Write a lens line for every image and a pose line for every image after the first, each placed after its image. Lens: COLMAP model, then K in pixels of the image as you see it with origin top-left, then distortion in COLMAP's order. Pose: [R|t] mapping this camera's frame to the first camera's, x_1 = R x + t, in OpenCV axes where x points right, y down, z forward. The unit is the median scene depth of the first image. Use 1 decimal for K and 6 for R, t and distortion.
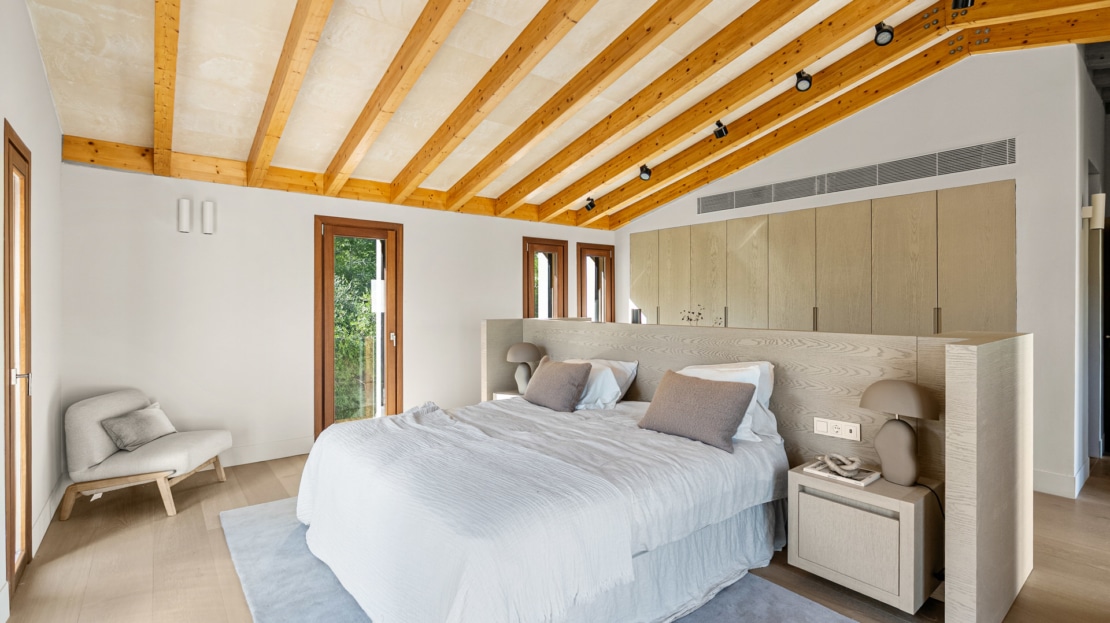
lens RADIAL K [[512.3, 0, 555.0], [0, 512.3, 311.5], [0, 0, 1]] dist [0.000574, 0.000024]
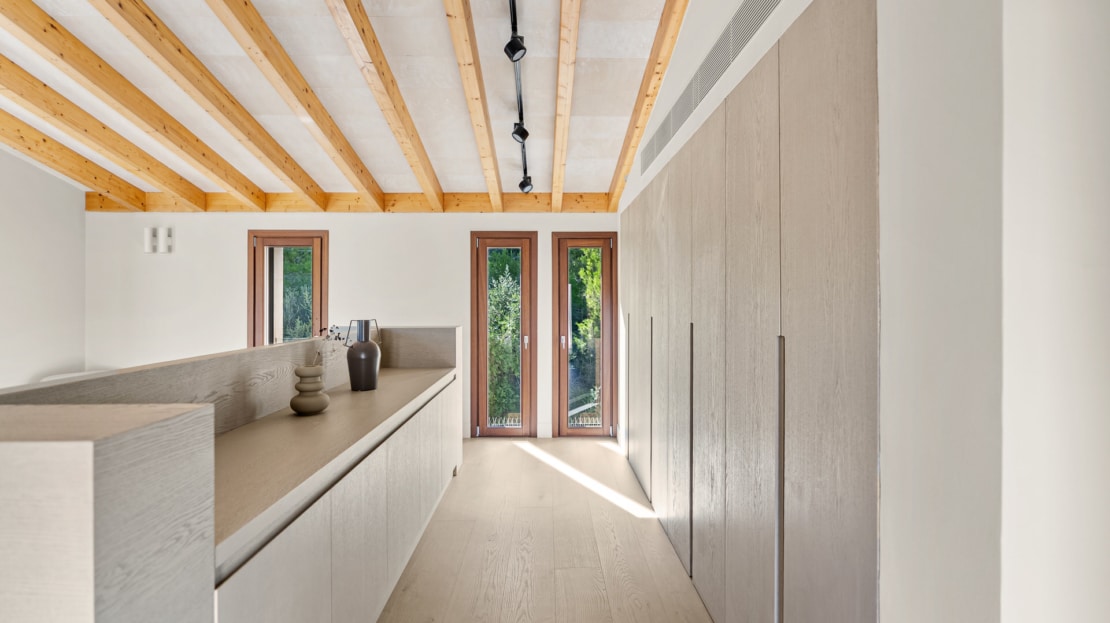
lens RADIAL K [[512.3, 0, 555.0], [0, 512.3, 311.5], [0, 0, 1]] dist [0.000574, 0.000024]
pose [[0.802900, -0.003124, -0.596106, 0.585491], [-0.007860, 0.999844, -0.015826, 0.006683], [0.596062, 0.017392, 0.802750, 0.367308]]
